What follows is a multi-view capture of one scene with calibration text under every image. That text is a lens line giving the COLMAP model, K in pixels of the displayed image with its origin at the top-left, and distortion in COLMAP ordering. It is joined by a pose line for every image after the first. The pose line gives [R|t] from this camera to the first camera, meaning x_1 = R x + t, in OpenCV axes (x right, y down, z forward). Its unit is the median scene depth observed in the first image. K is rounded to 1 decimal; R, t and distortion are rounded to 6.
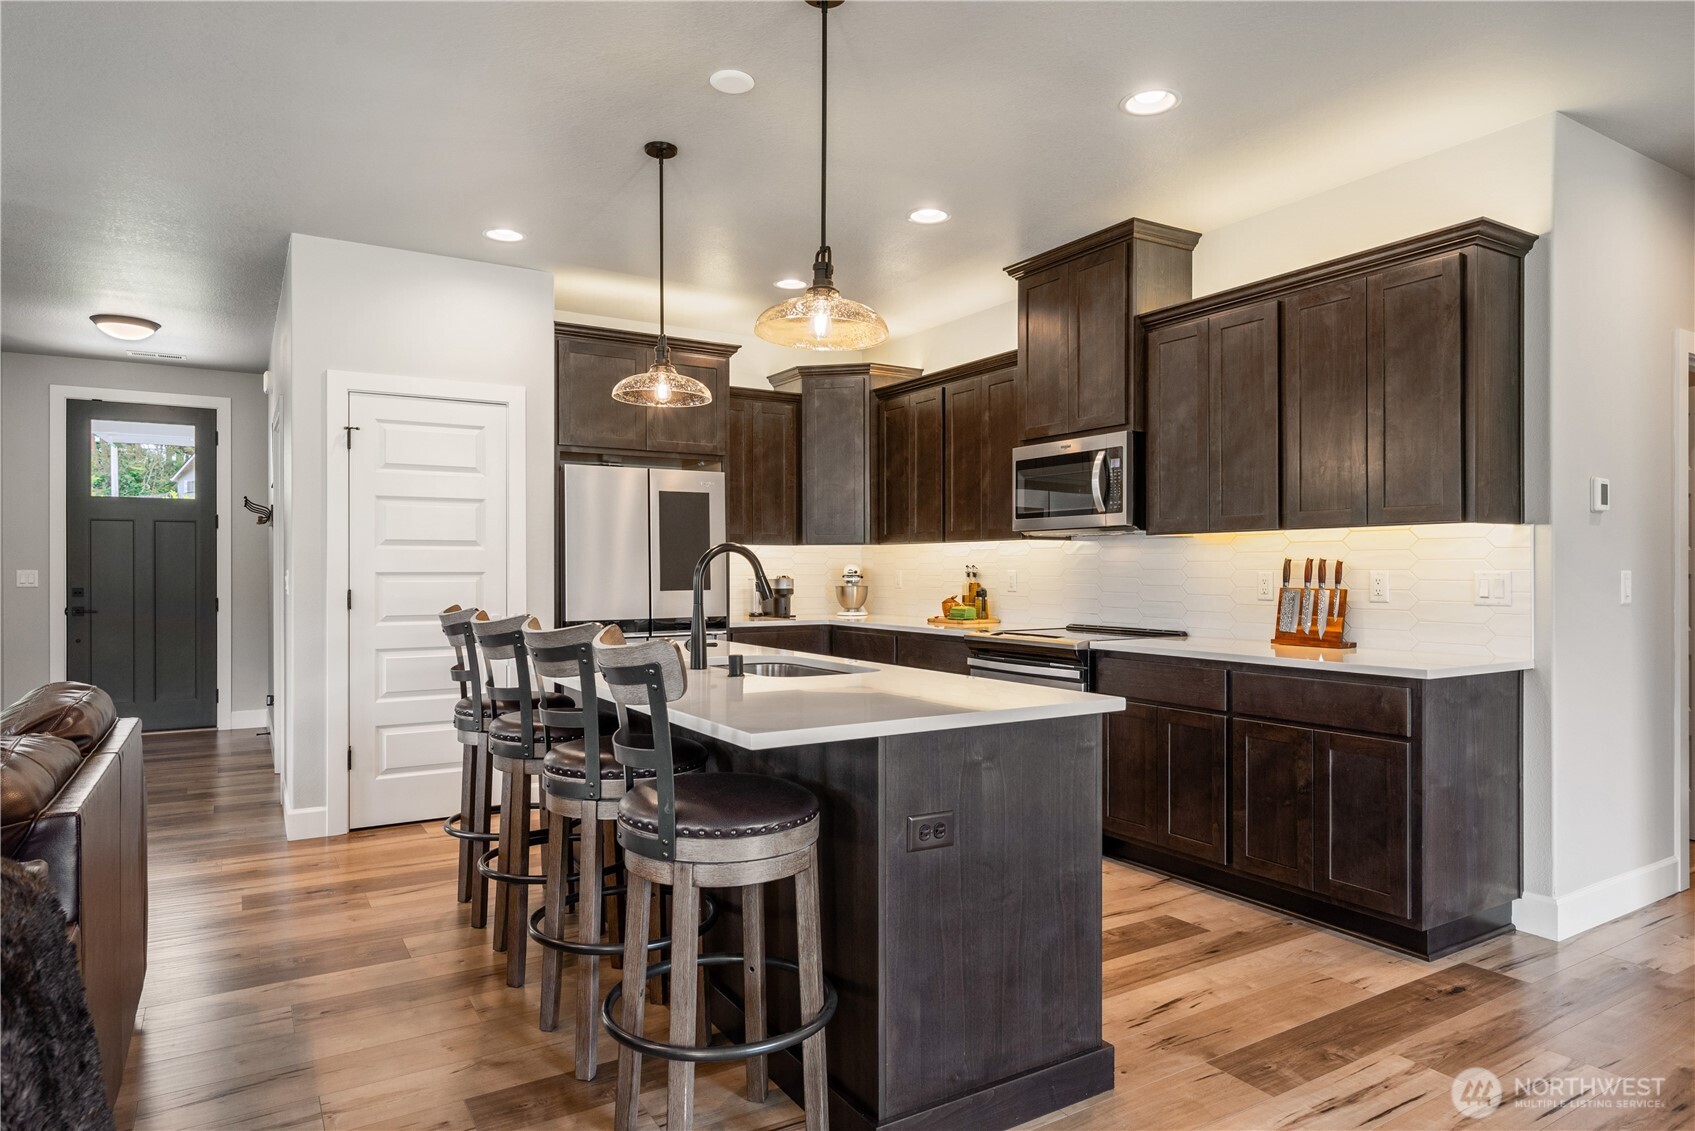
lens RADIAL K [[977.6, 0, 838.7], [0, 977.6, 567.4], [0, 0, 1]] dist [-0.007259, -0.000796]
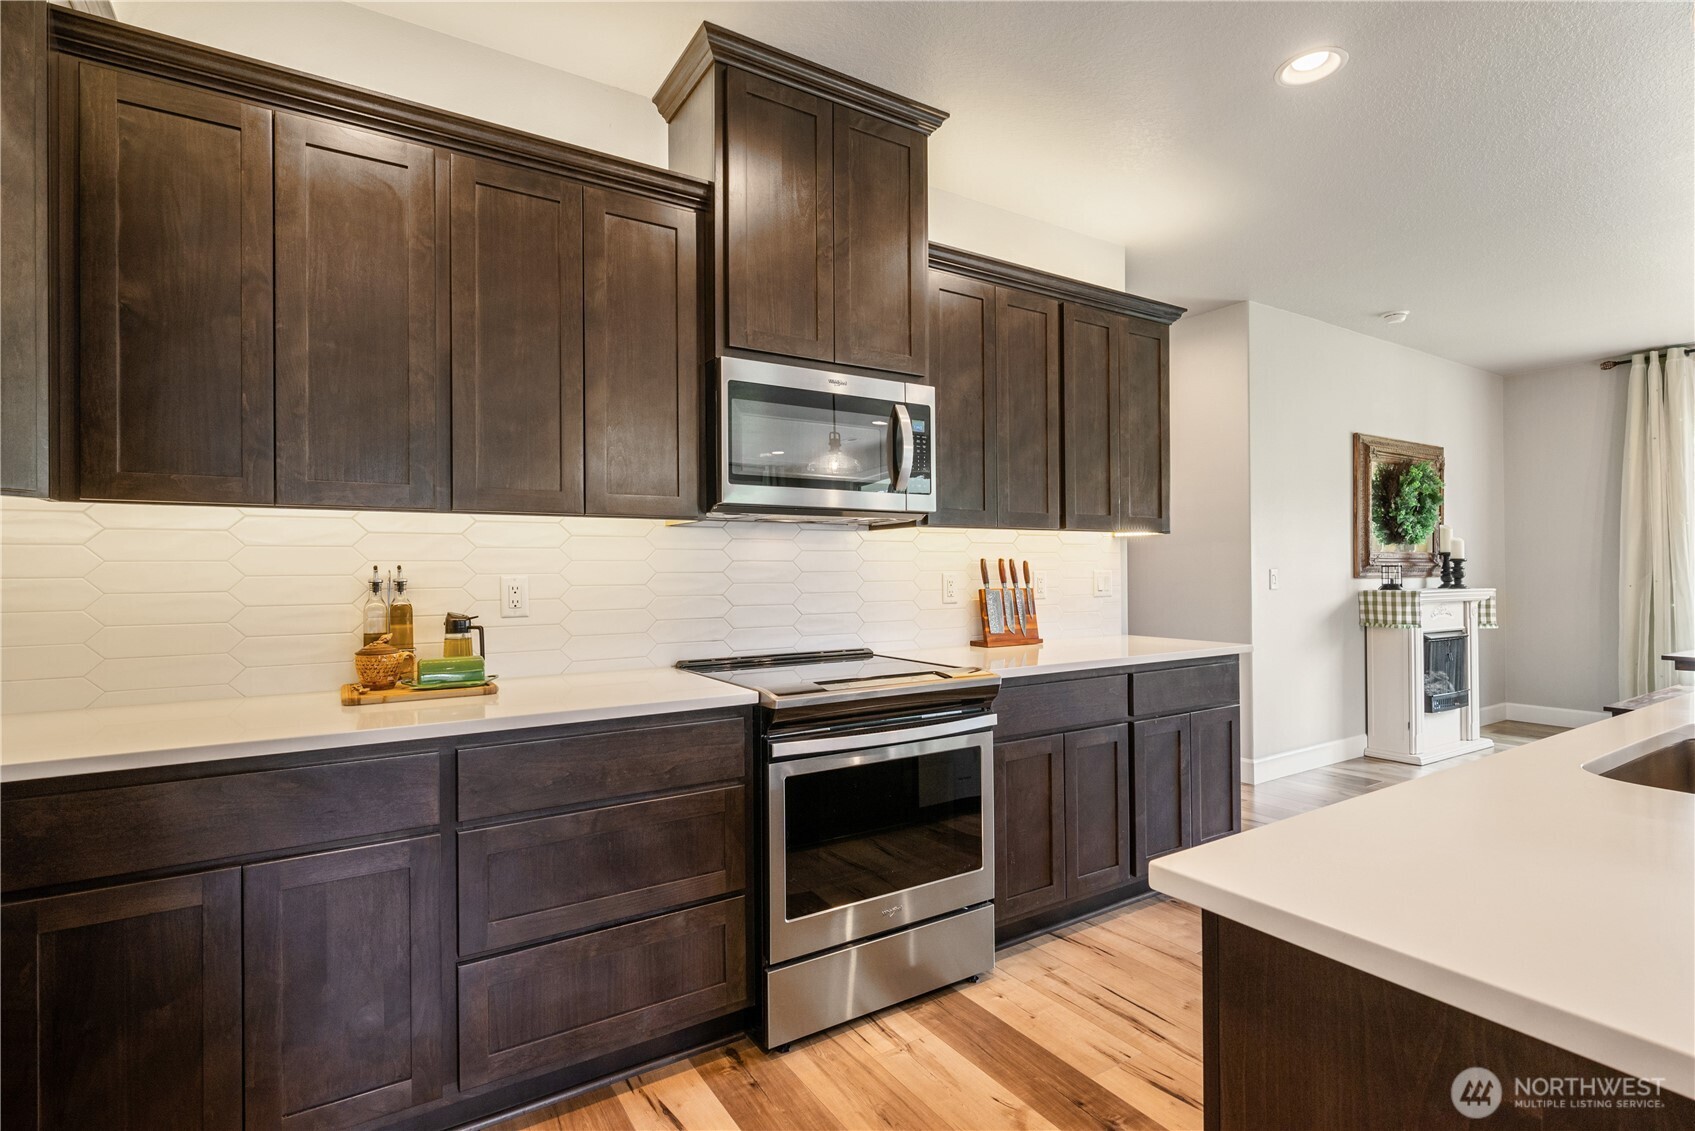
lens RADIAL K [[841.9, 0, 845.7], [0, 841.9, 555.0], [0, 0, 1]] dist [0.001637, 0.000313]
pose [[-0.056793, 0.014022, 0.998287, -0.384587], [0.002584, 0.999900, -0.013898, -0.001664], [-0.998383, 0.001791, -0.056824, 1.215791]]
